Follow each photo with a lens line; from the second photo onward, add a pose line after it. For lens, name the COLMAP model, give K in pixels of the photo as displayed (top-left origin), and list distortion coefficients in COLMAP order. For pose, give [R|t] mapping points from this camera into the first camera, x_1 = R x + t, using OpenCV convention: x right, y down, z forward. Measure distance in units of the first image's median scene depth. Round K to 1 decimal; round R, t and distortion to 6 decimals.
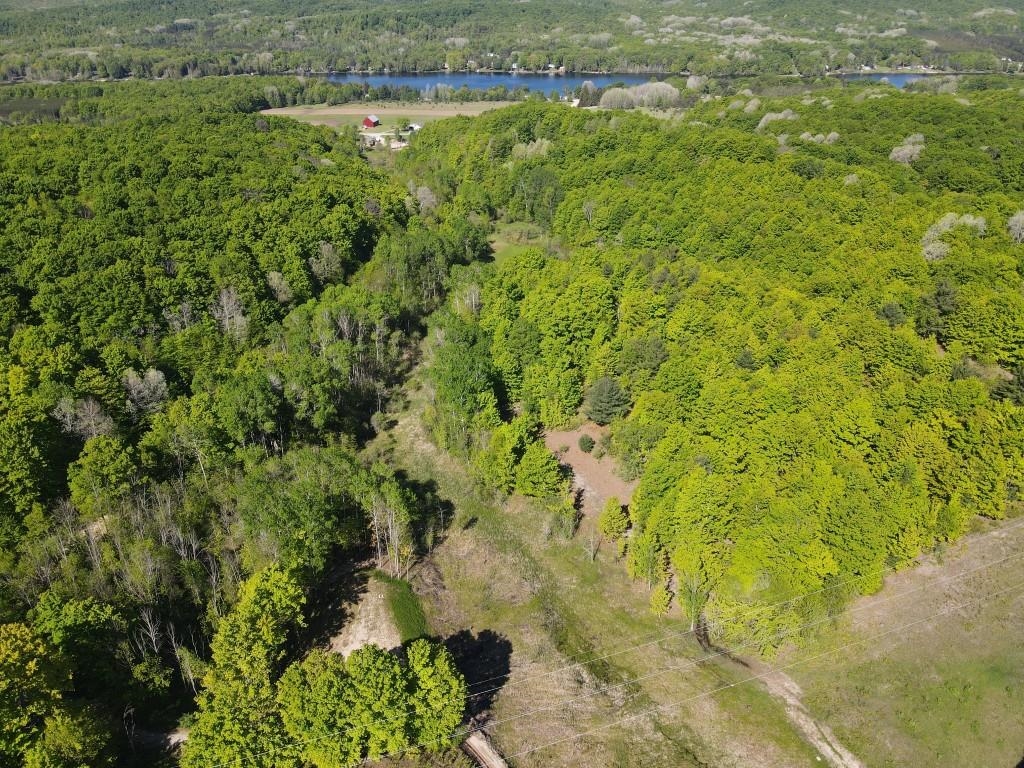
lens RADIAL K [[750.4, 0, 512.0], [0, 750.4, 384.0], [0, 0, 1]] dist [0.031774, -0.002525]
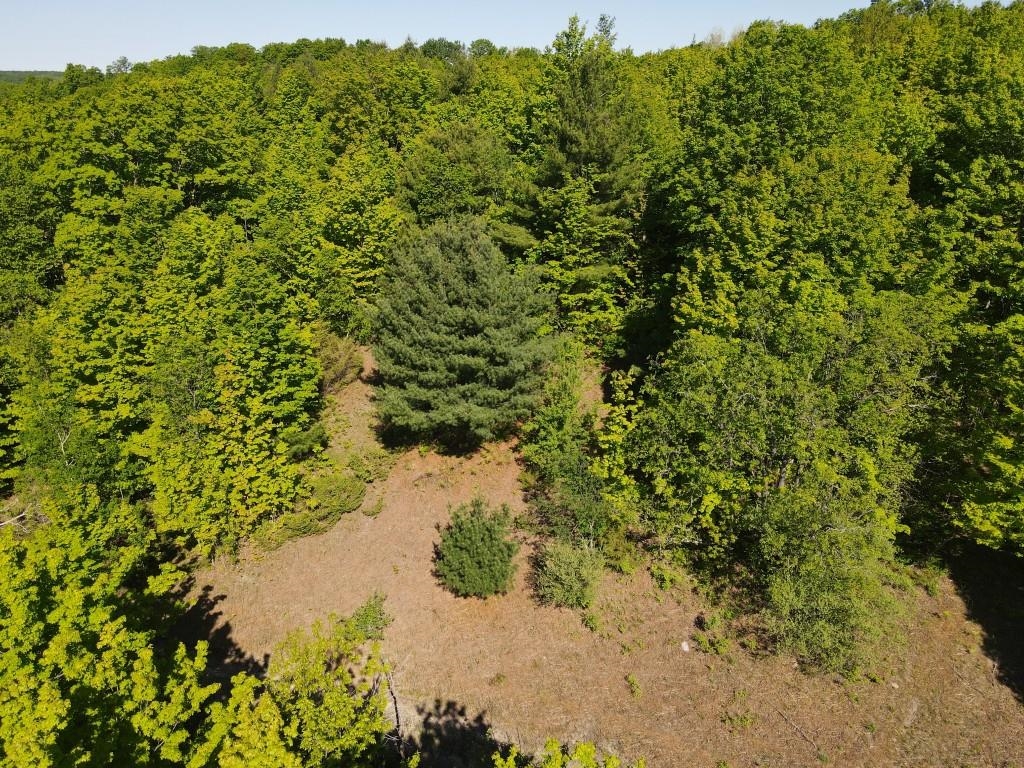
lens RADIAL K [[750.4, 0, 512.0], [0, 750.4, 384.0], [0, 0, 1]] dist [0.031774, -0.002525]
pose [[0.797935, -0.221971, 0.560382, 0.004218], [0.289156, 0.956721, -0.032770, 0.020776], [-0.528856, 0.188186, 0.827585, 0.357999]]
